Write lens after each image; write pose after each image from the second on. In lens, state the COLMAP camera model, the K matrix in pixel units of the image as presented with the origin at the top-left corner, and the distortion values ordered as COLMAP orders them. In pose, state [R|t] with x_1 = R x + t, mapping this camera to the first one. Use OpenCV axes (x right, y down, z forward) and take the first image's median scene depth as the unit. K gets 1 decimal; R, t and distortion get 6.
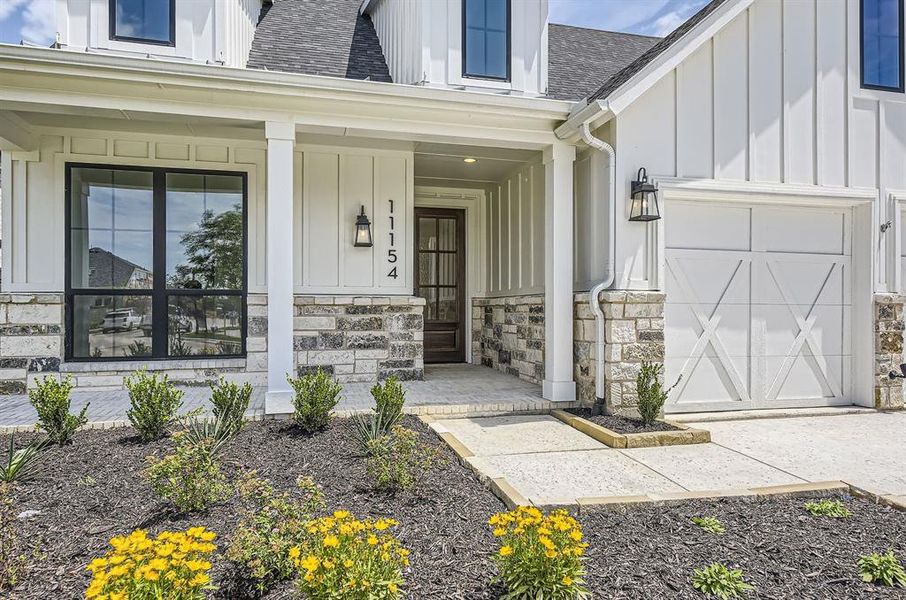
lens RADIAL K [[568.9, 0, 456.2], [0, 568.9, 289.7], [0, 0, 1]] dist [0.000651, -0.000552]
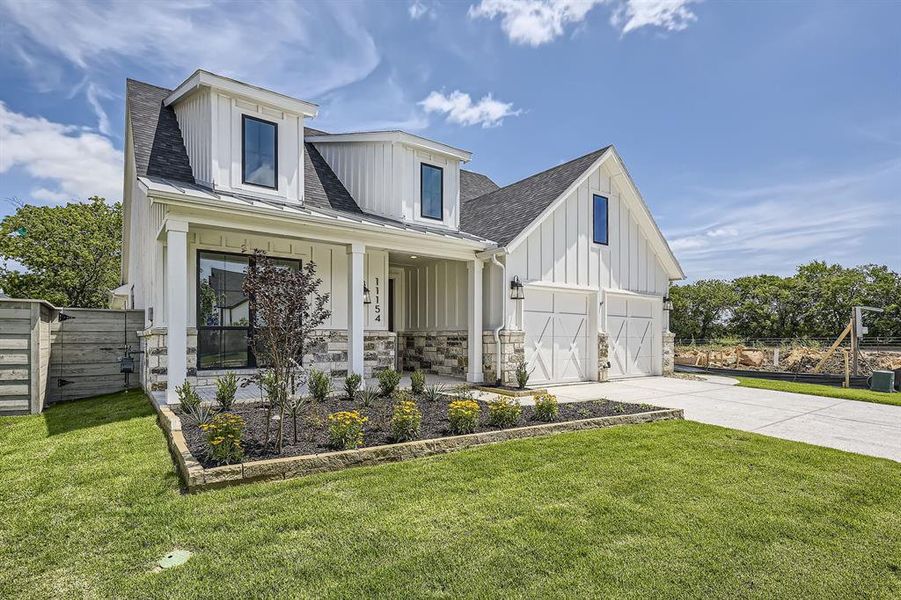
lens RADIAL K [[422.7, 0, 455.3], [0, 422.7, 315.0], [0, 0, 1]] dist [0.010078, -0.000075]
pose [[0.934882, 0.021070, 0.354332, -0.431805], [-0.014106, 0.999653, -0.022224, -0.016618], [-0.354677, 0.015779, 0.934856, -0.417948]]
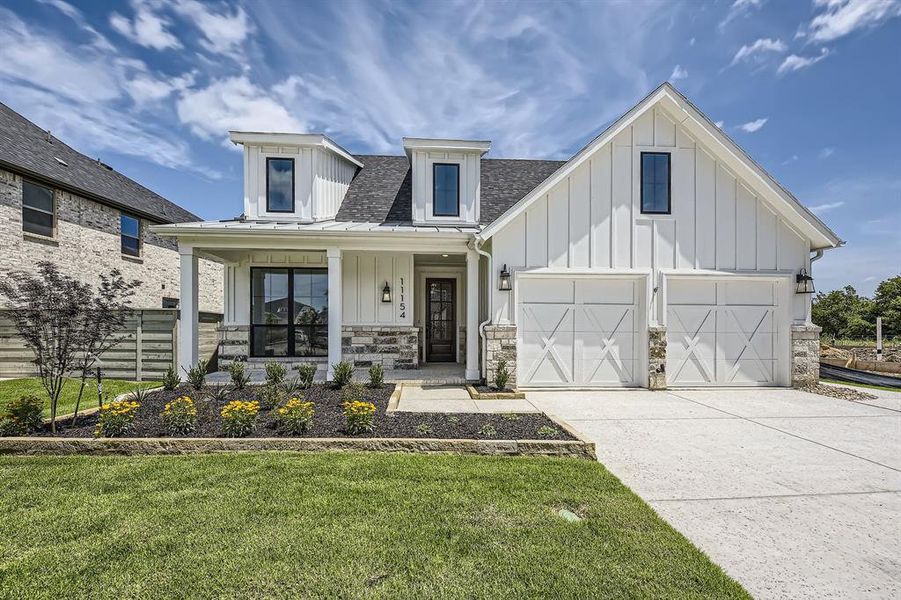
lens RADIAL K [[363.3, 0, 445.7], [0, 363.3, 315.7], [0, 0, 1]] dist [0.007128, -0.000187]
pose [[0.986706, -0.005208, -0.162430, 0.291217], [0.003801, 0.999953, -0.008971, -0.018550], [0.162469, 0.008234, 0.986679, -0.269252]]
